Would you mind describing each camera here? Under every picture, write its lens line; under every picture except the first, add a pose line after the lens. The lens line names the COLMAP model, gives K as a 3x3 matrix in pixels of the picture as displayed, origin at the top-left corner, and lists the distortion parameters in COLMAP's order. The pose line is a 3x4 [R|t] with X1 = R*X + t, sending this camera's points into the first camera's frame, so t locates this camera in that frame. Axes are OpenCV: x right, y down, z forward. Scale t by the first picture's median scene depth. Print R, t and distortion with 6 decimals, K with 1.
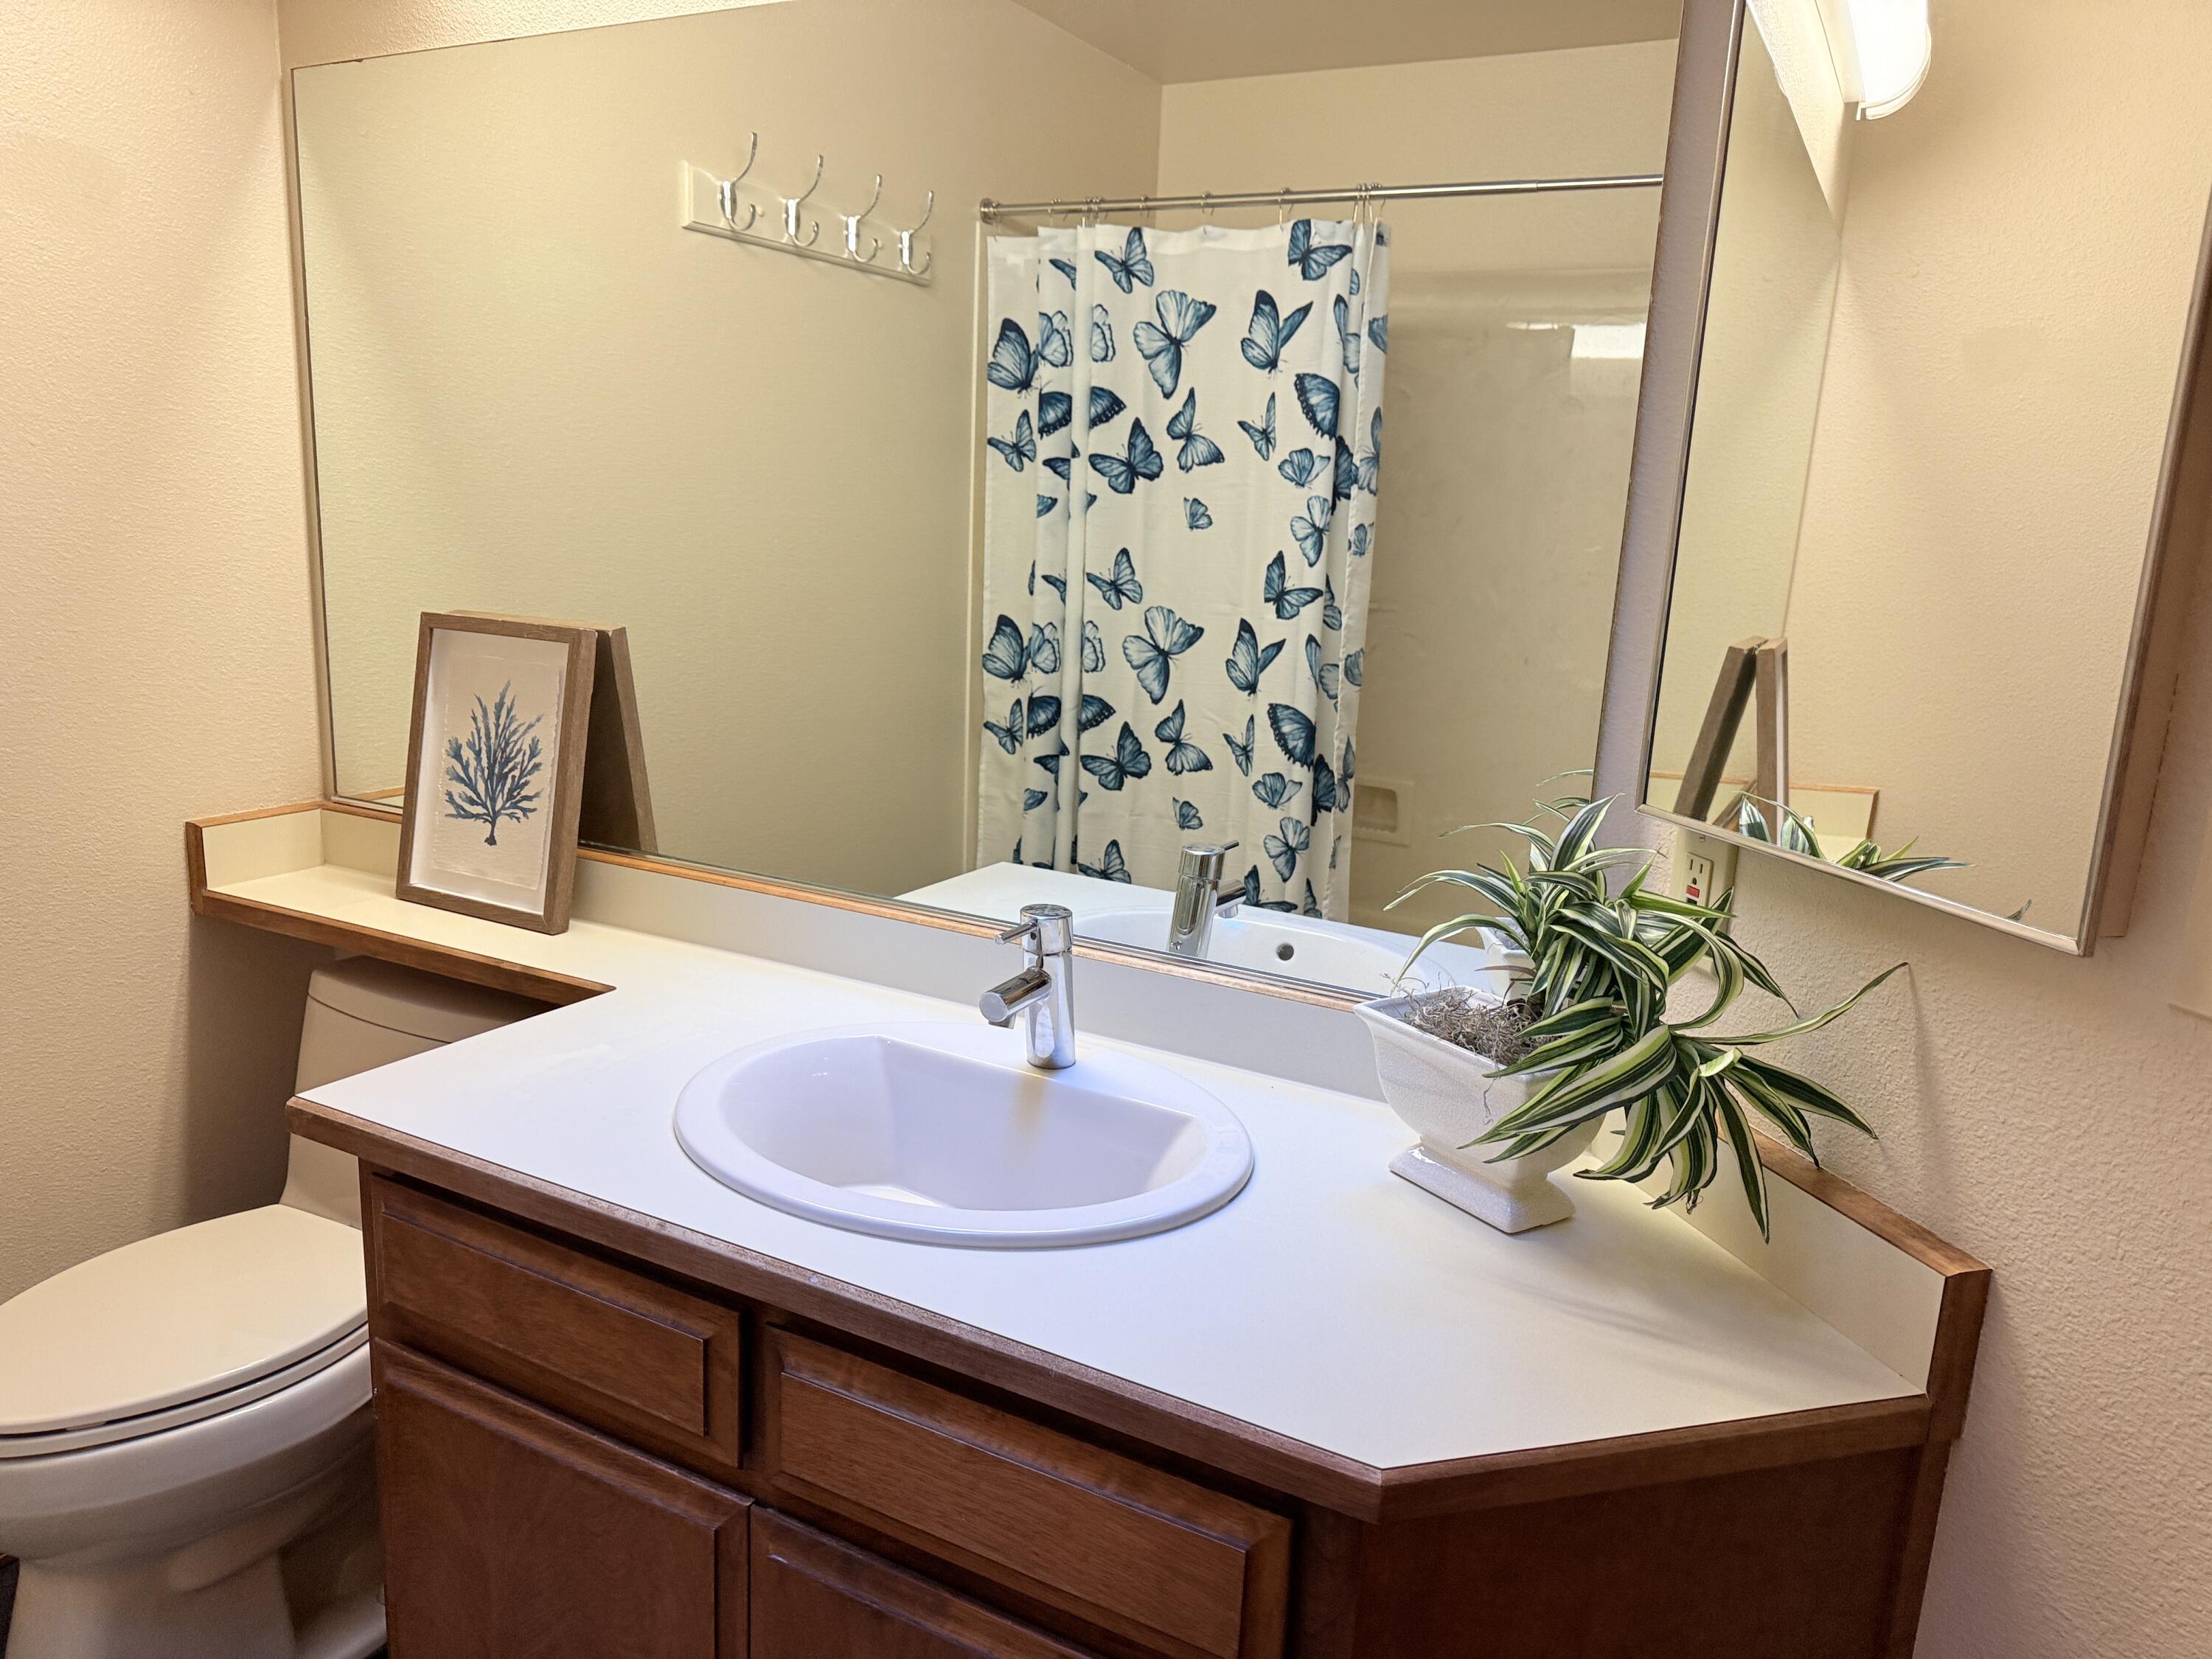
lens RADIAL K [[1535.5, 0, 1106.0], [0, 1535.5, 829.5], [0, 0, 1]] dist [0.011912, -0.007985]
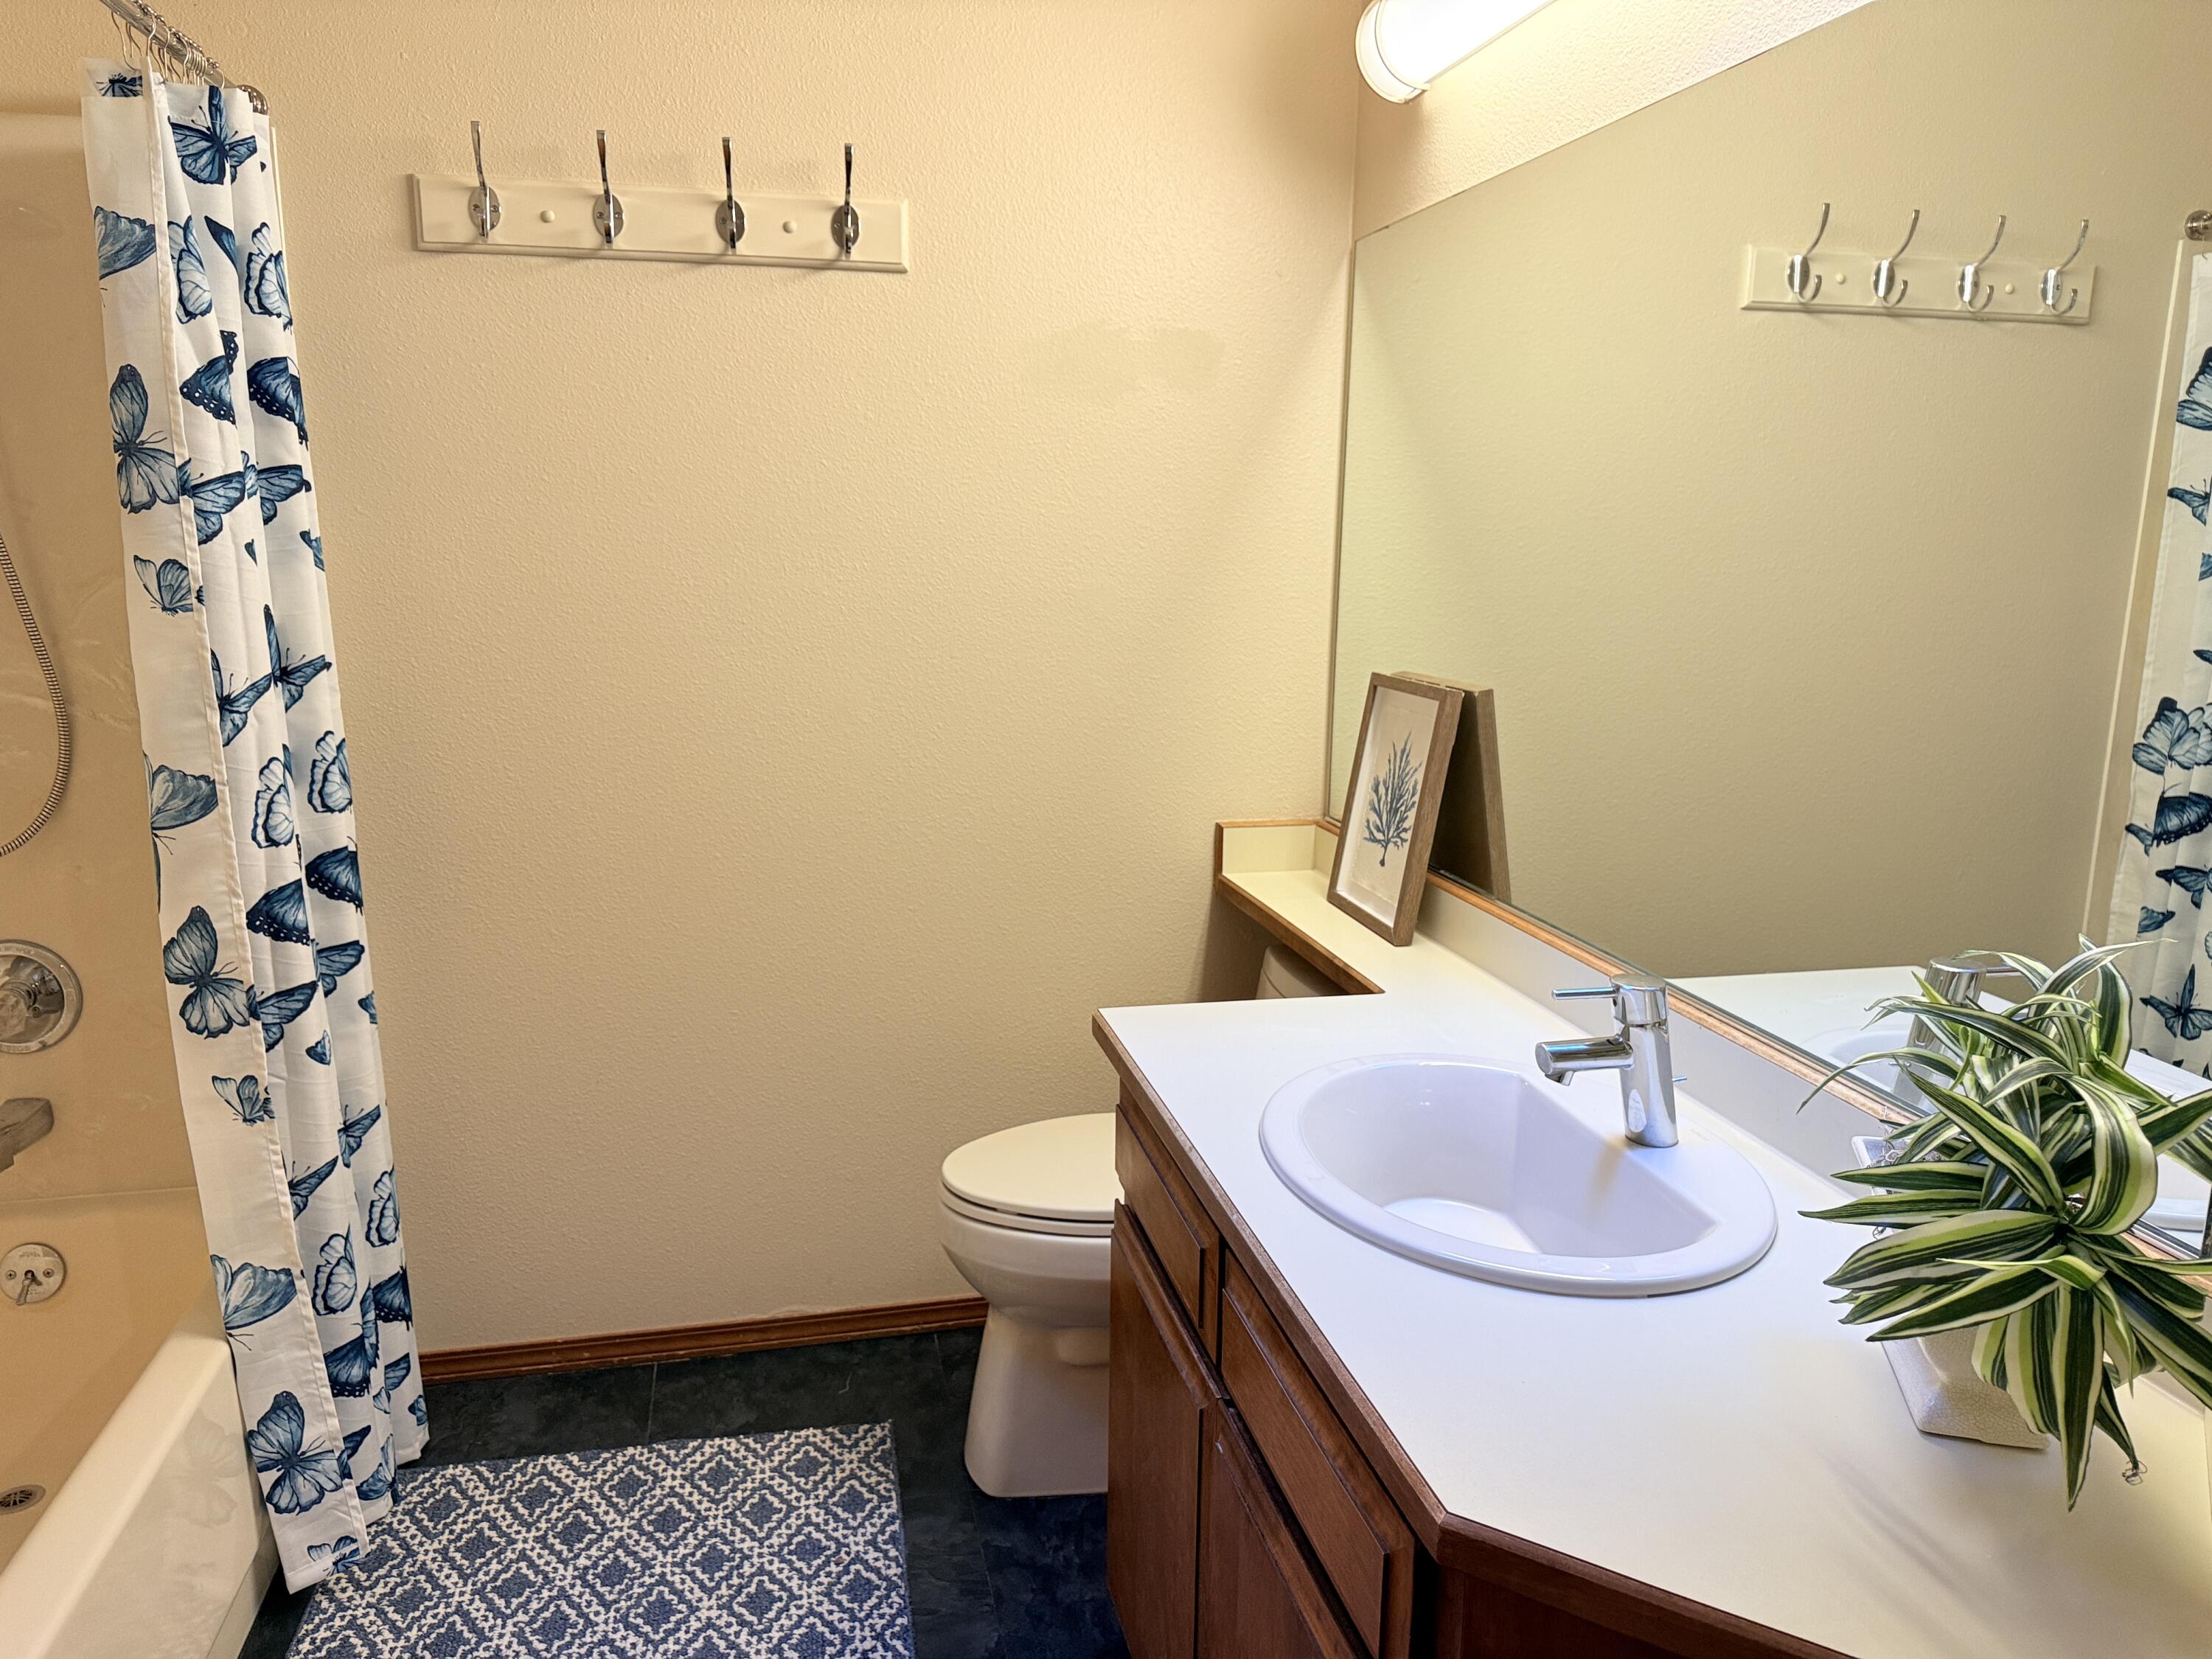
lens RADIAL K [[1556.2, 0, 1106.0], [0, 1556.2, 829.5], [0, 0, 1]] dist [0.002197, -0.040821]
pose [[0.650798, 0.105512, -0.751884, 0.360035], [-0.136865, 0.990377, 0.020515, -0.013735], [0.746813, 0.089556, 0.658977, 0.045771]]
